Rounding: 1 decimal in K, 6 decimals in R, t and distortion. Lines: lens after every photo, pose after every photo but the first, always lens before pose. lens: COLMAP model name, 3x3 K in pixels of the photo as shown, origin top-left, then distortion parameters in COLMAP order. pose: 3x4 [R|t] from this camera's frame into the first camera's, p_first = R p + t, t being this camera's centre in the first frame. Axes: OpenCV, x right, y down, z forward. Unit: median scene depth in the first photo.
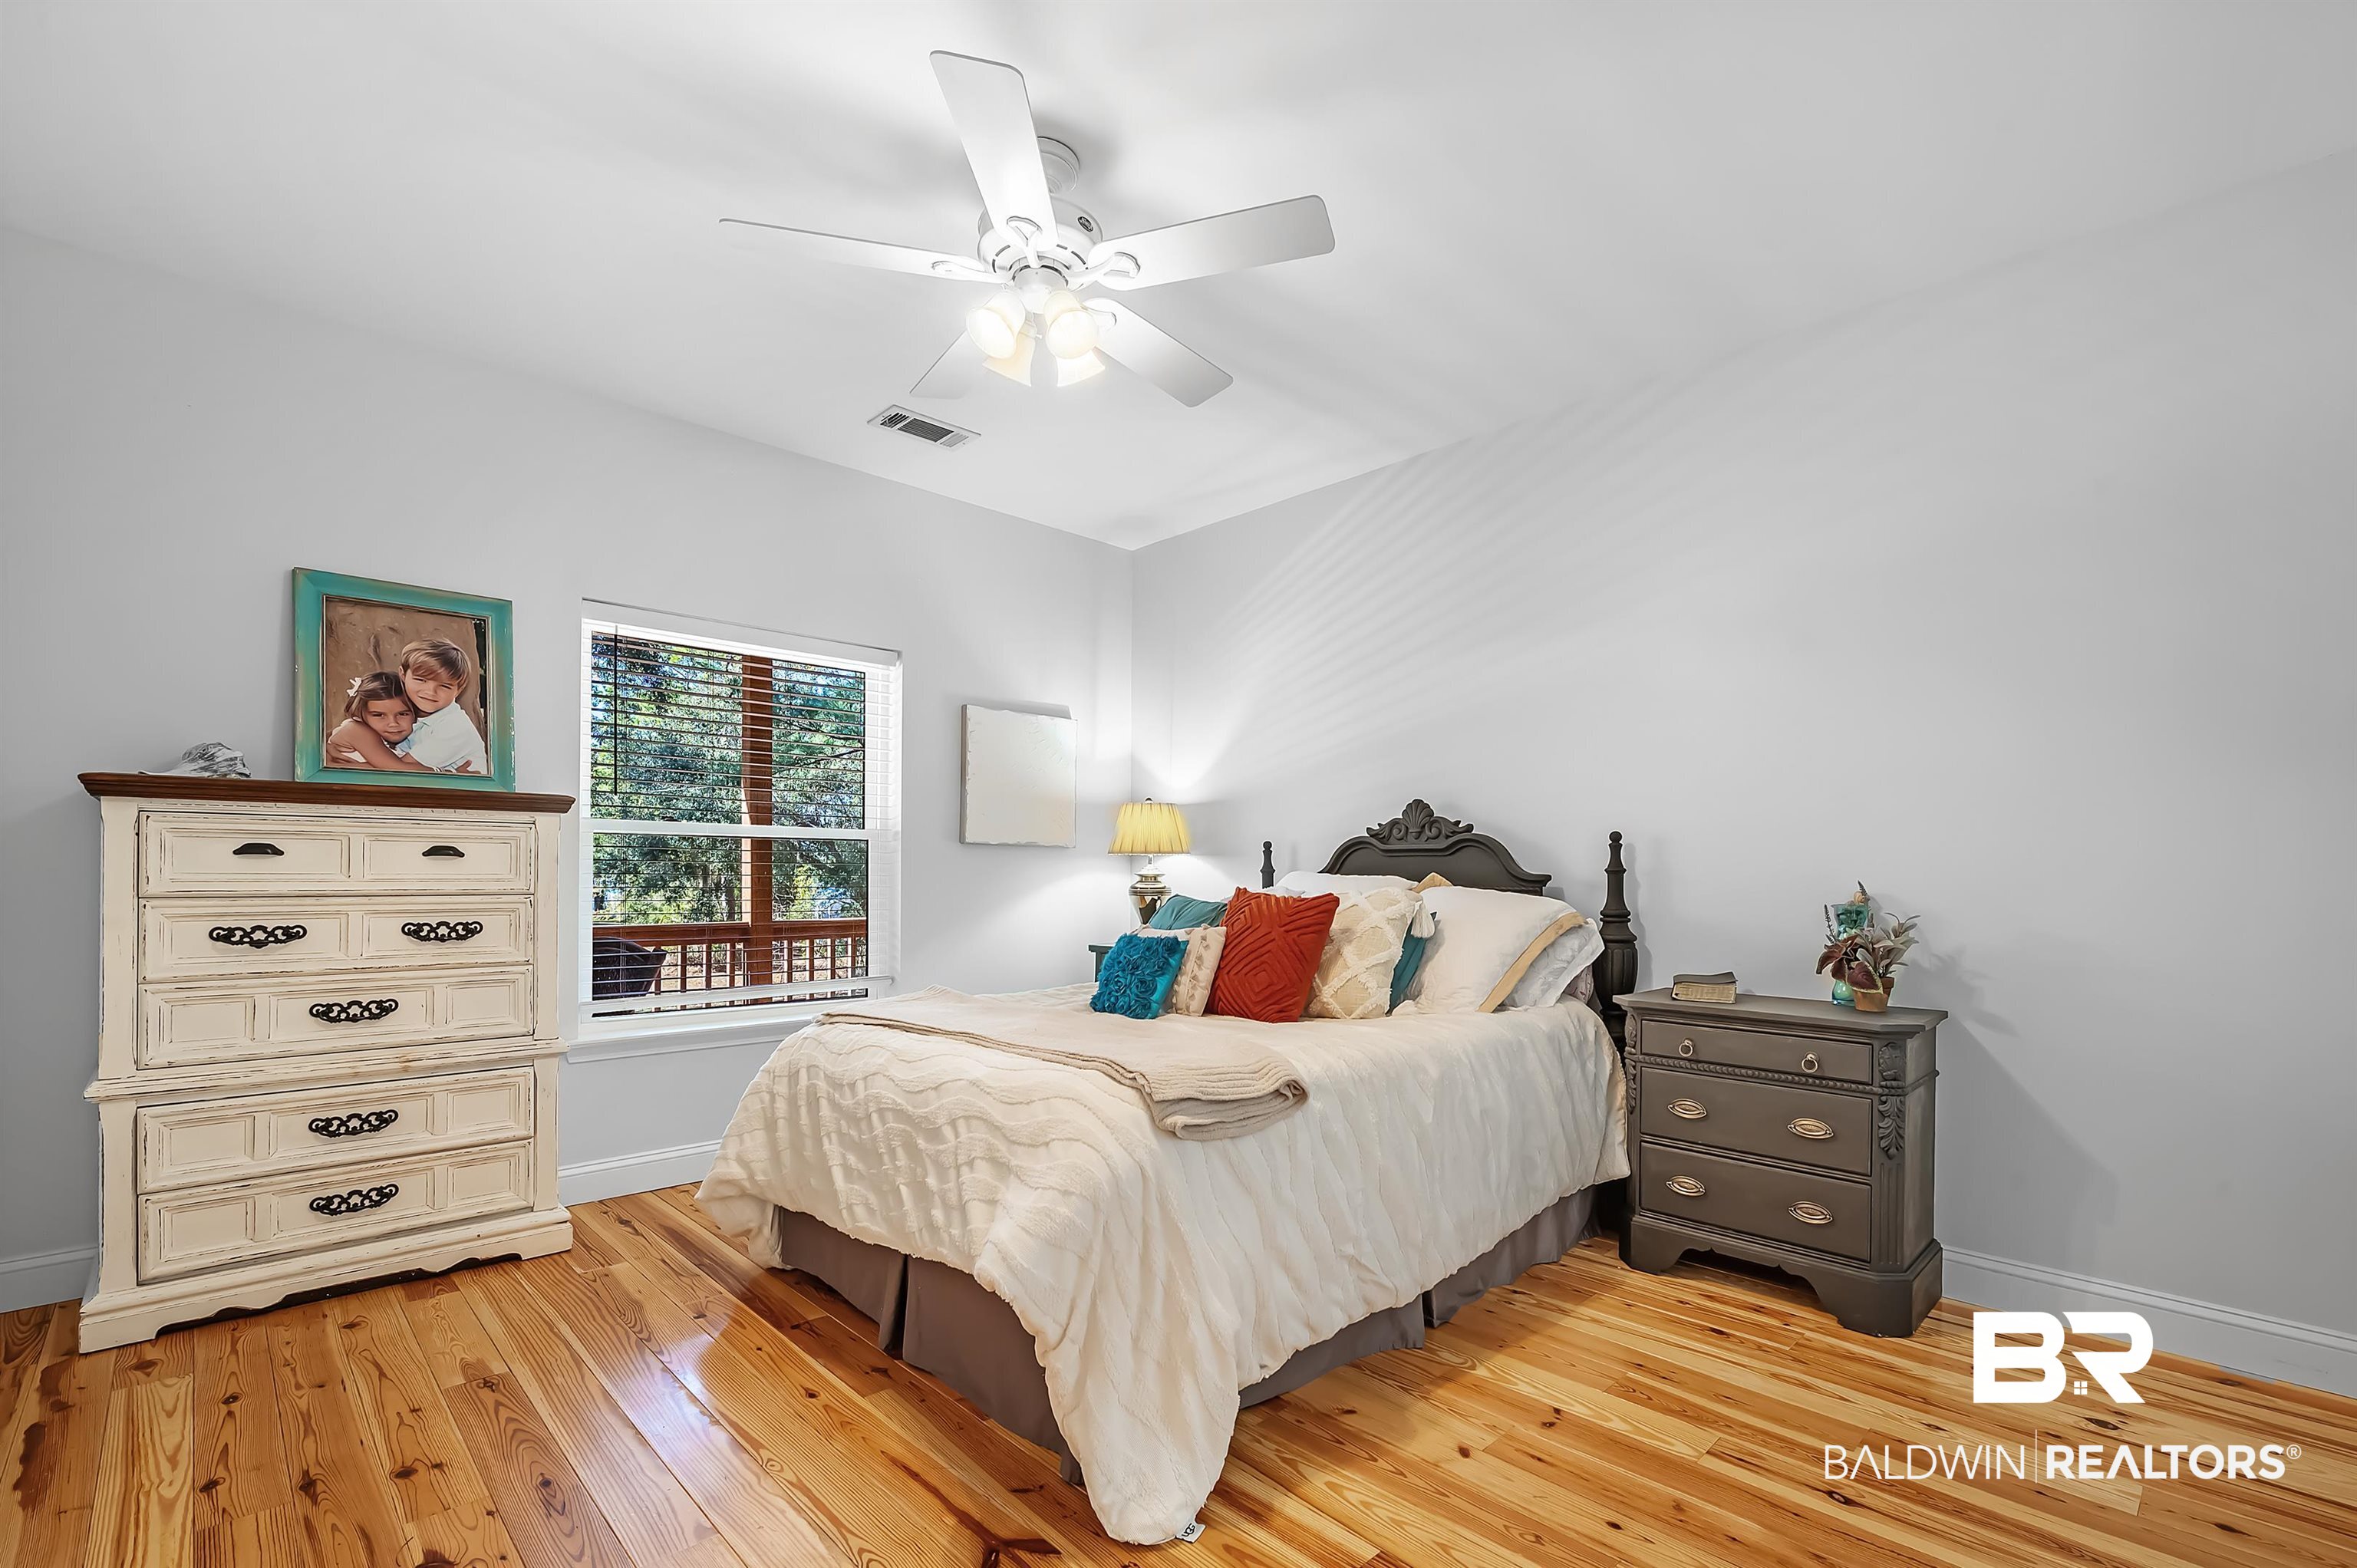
lens RADIAL K [[1033.3, 0, 1180.9], [0, 1033.3, 872.9], [0, 0, 1]] dist [-0.013243, 0.000240]
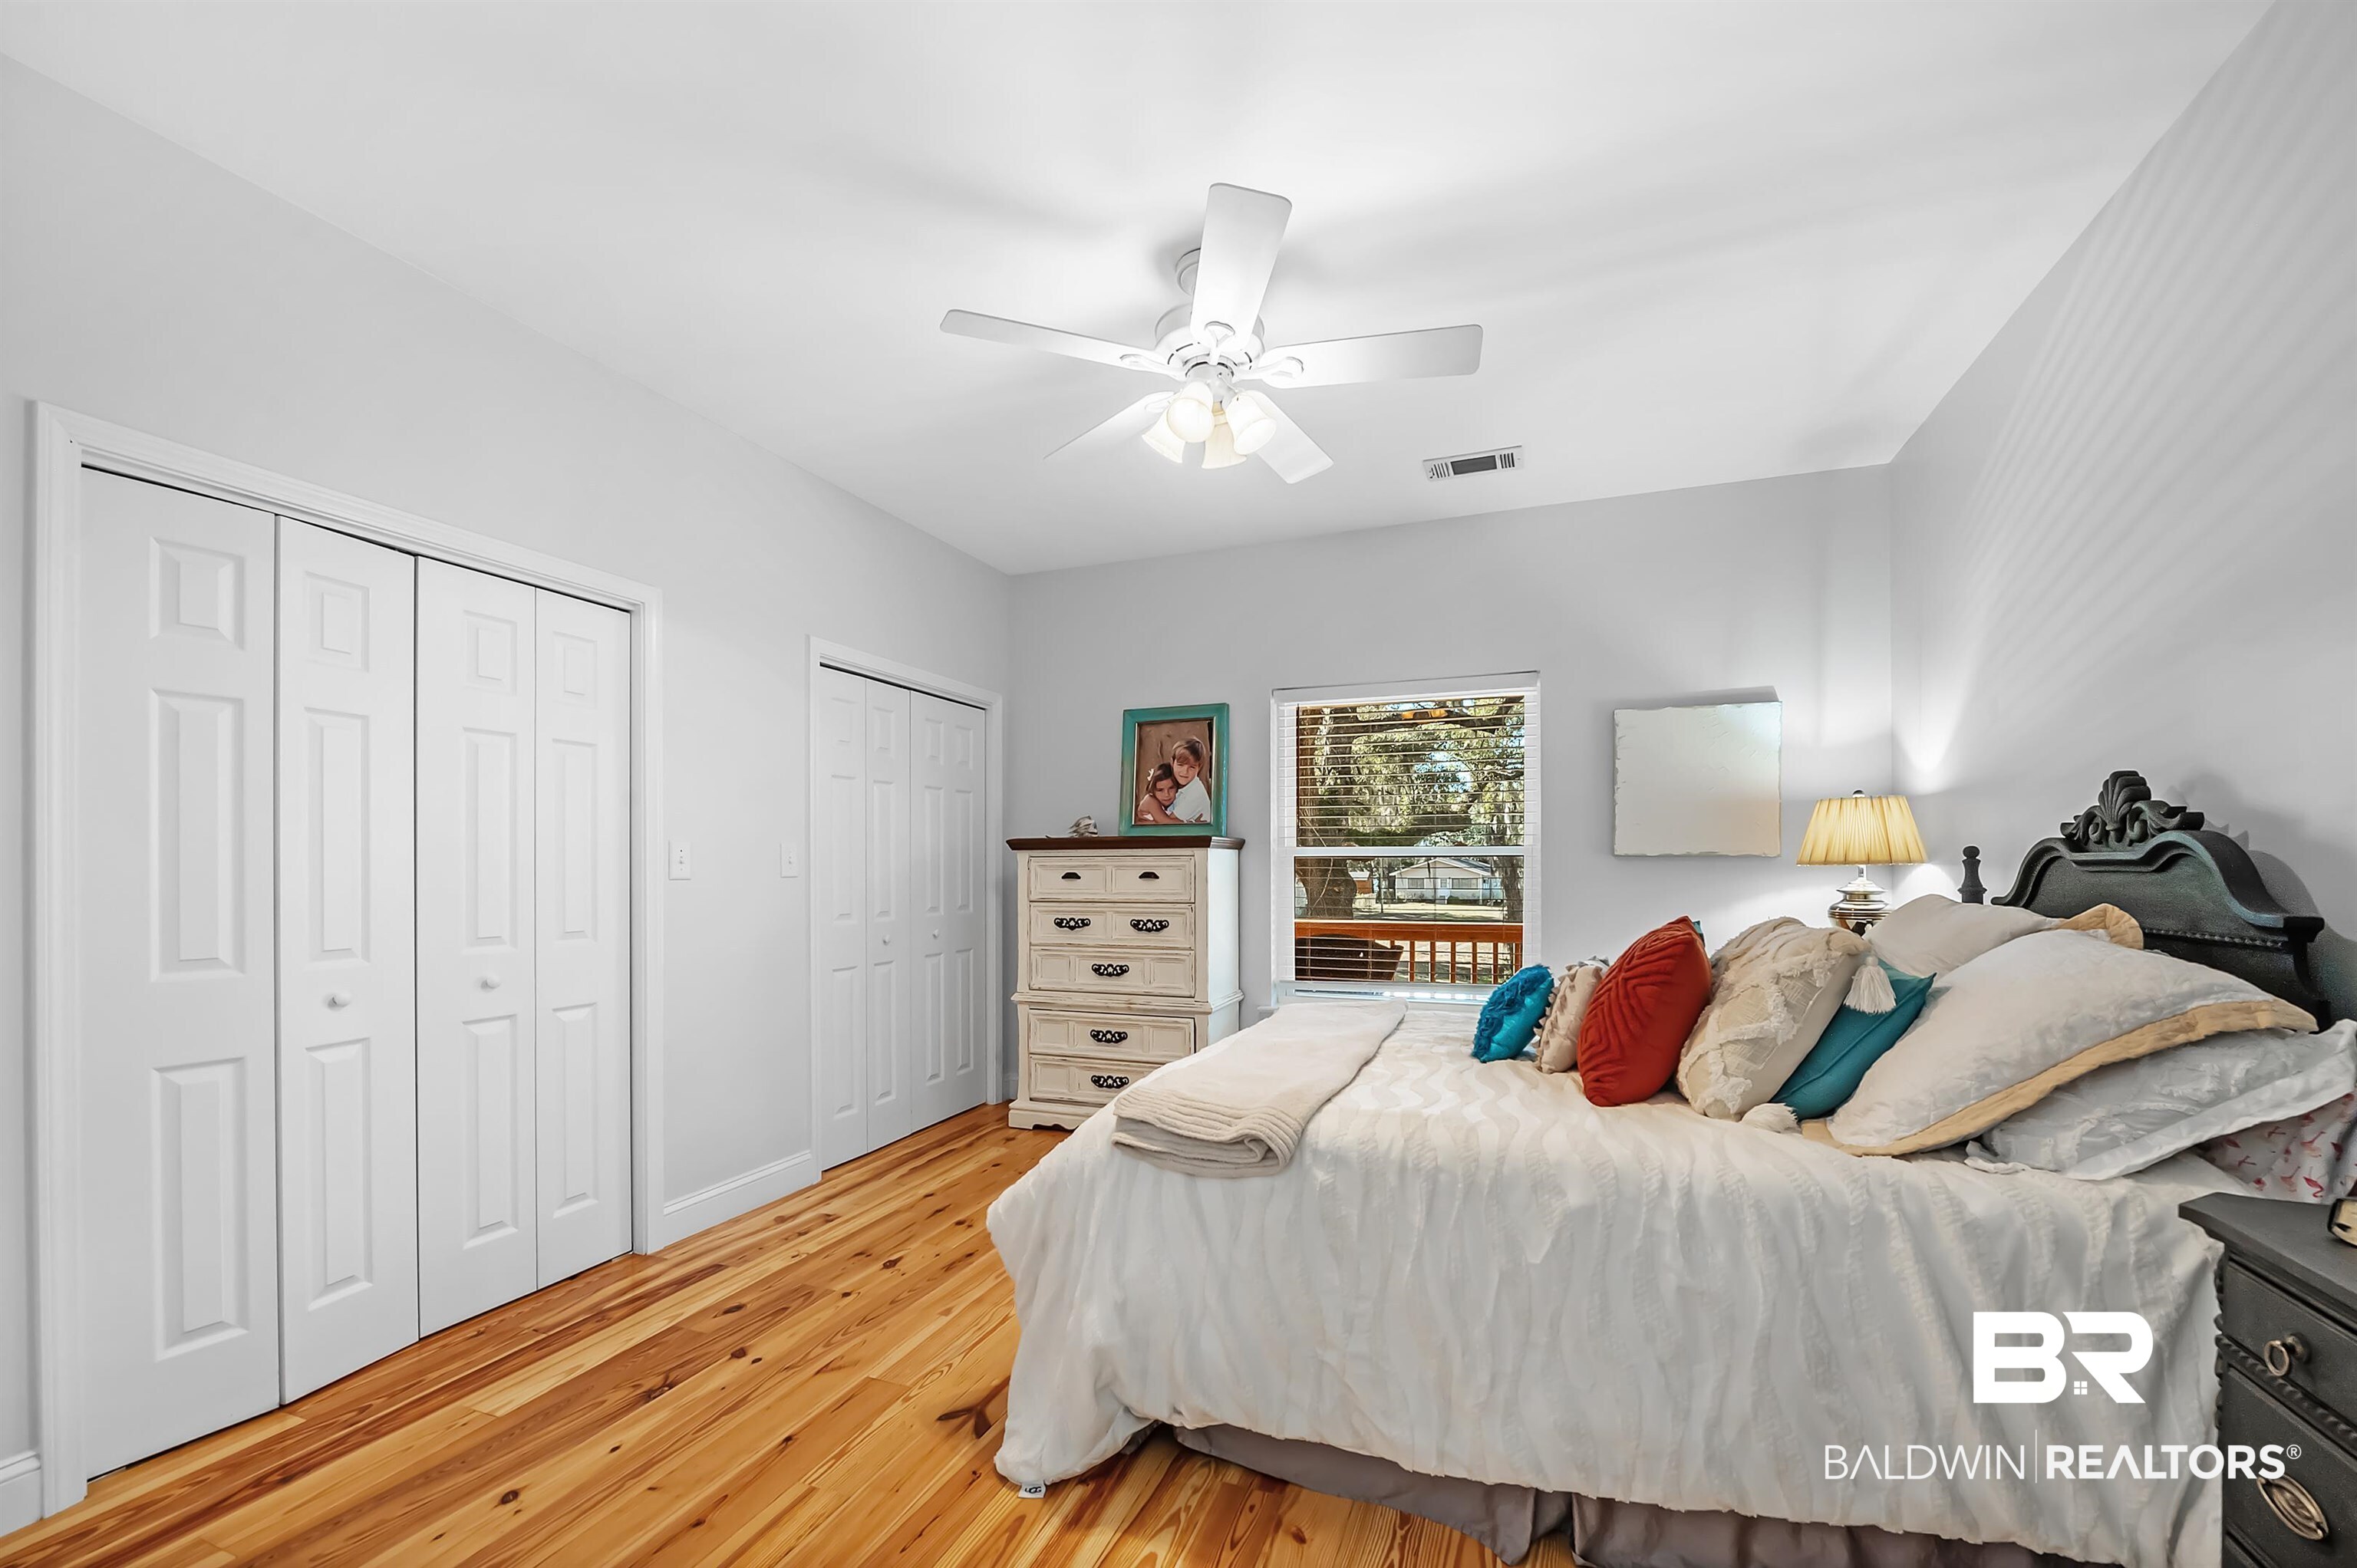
lens RADIAL K [[939.8, 0, 1200.6], [0, 939.8, 865.1], [0, 0, 1]] dist [-0.008956, 0.000560]
pose [[0.429892, -0.008700, -0.902838, 0.623918], [0.005679, 0.999960, -0.006932, -0.025879], [0.902863, -0.002147, 0.429924, 0.438511]]
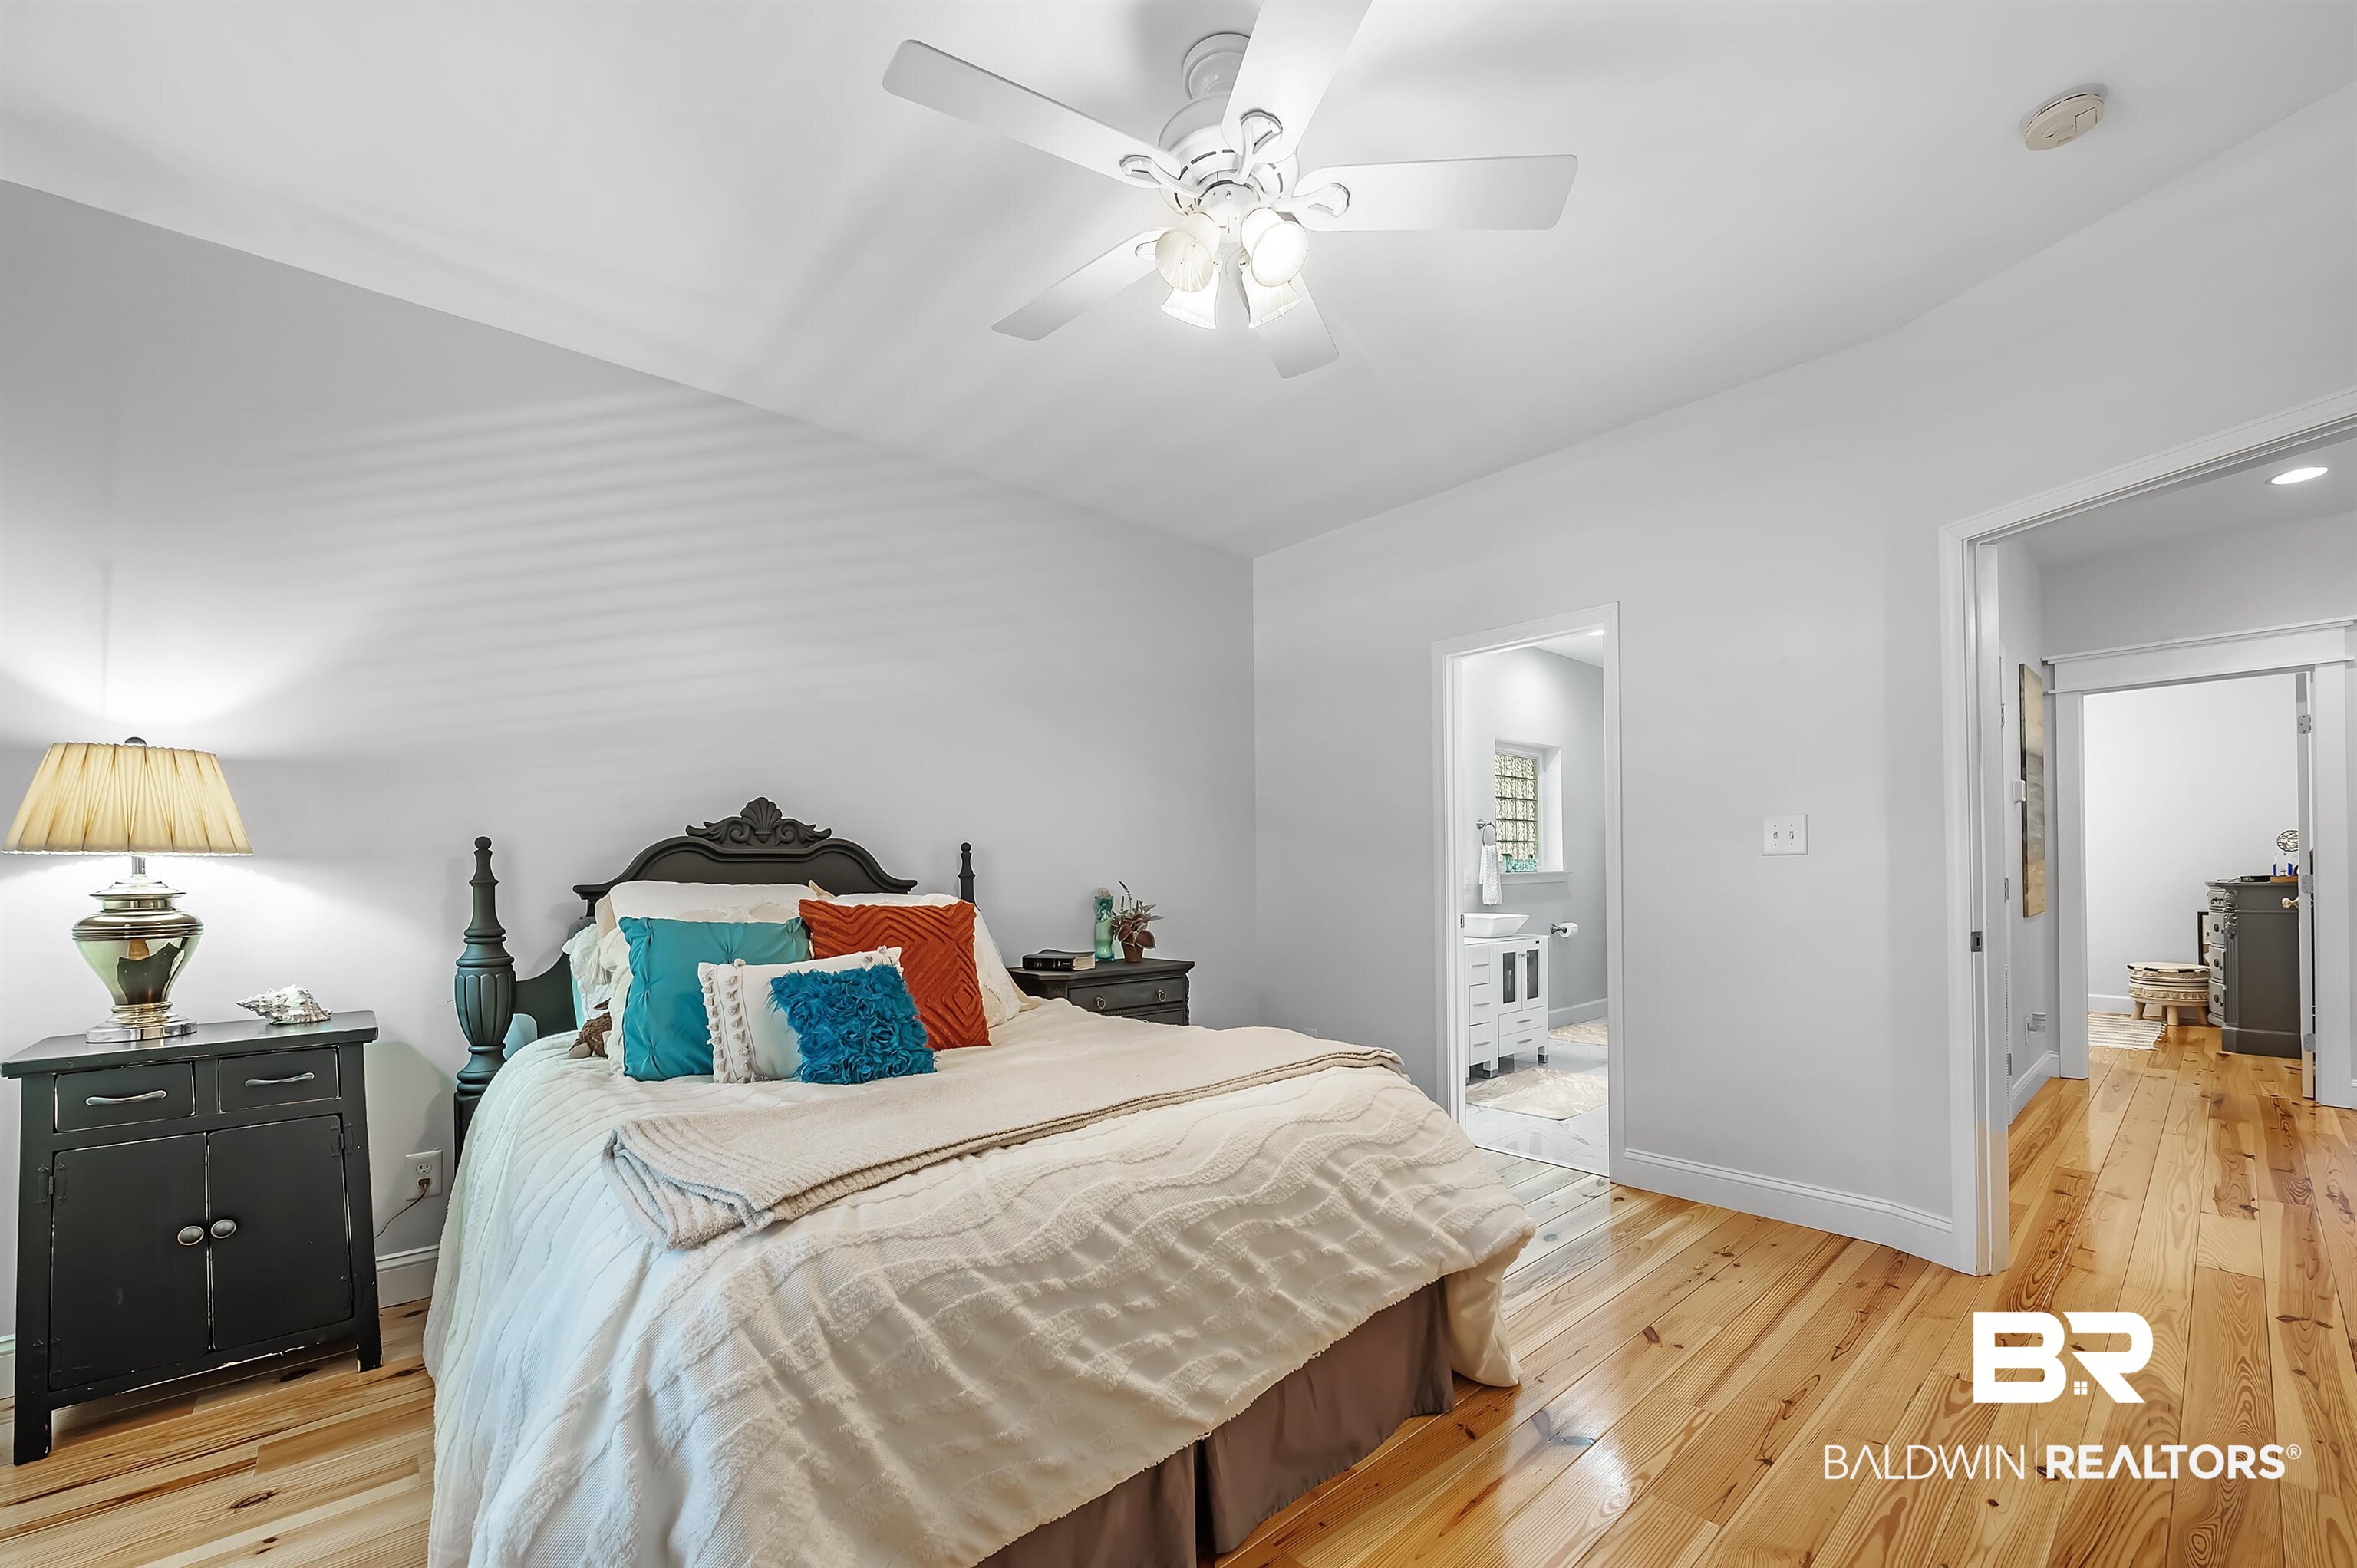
lens RADIAL K [[939.8, 0, 1230.5], [0, 939.8, 880.5], [0, 0, 1]] dist [-0.008956, 0.000560]
pose [[0.017461, -0.009404, 0.999803, -0.735530], [0.015097, 0.999844, 0.009140, -0.002971], [-0.999734, 0.014935, 0.017600, 0.784212]]
